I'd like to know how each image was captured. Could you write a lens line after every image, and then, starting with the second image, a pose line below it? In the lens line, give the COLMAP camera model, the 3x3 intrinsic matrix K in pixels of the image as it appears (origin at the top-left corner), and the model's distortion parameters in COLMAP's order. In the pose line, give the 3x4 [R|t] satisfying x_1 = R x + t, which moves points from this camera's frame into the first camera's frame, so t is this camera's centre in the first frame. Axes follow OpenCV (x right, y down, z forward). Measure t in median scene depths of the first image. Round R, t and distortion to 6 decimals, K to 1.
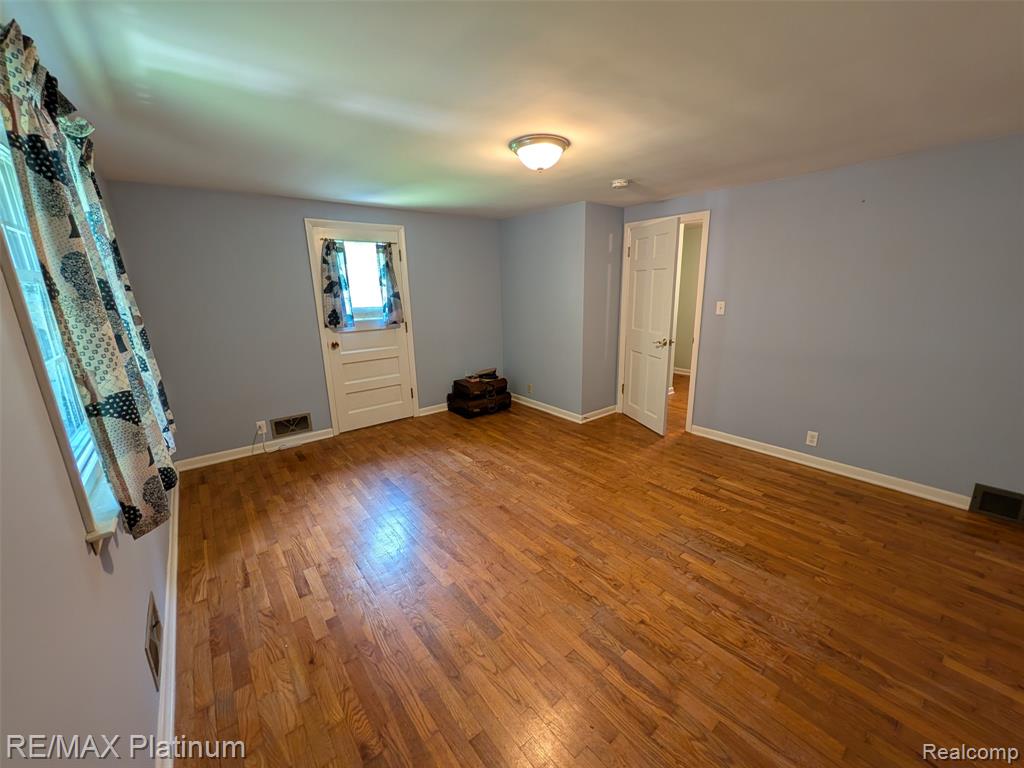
lens RADIAL K [[399.4, 0, 514.0], [0, 399.4, 384.0], [0, 0, 1]] dist [0.000819, 0.000311]
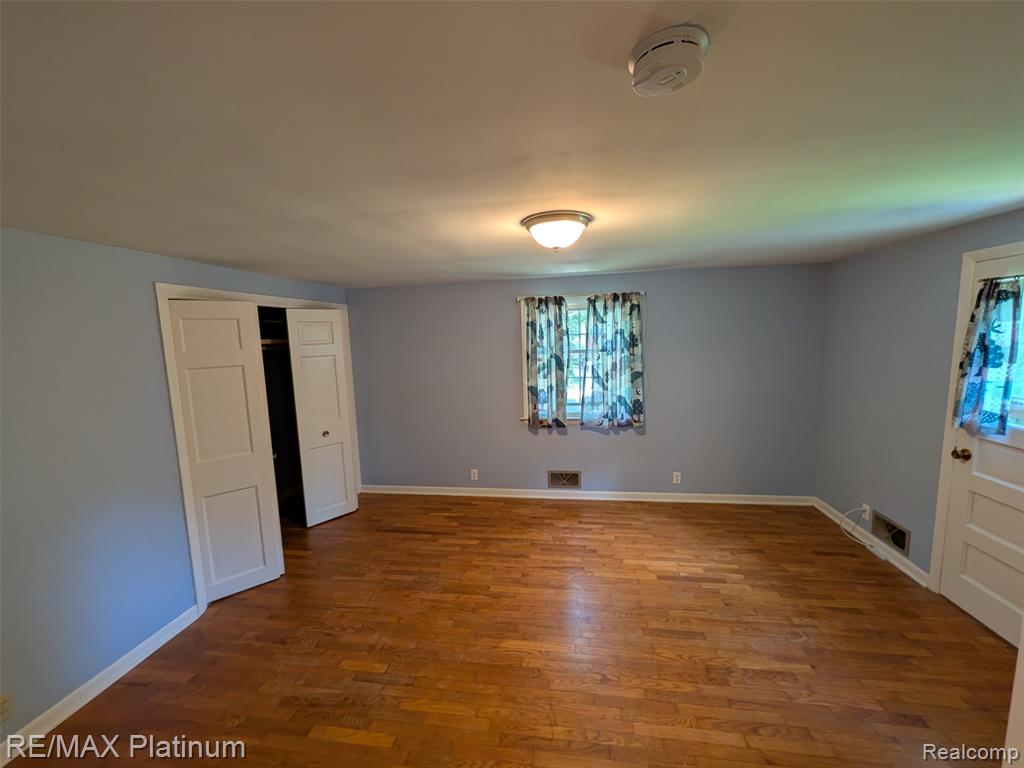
lens RADIAL K [[399.4, 0, 515.1], [0, 399.4, 384.2], [0, 0, 1]] dist [0.000819, 0.000311]
pose [[-0.733544, 0.127389, -0.667596, 0.526257], [-0.116739, 0.944062, 0.308414, -0.378581], [0.669541, 0.304170, -0.677640, 1.163489]]
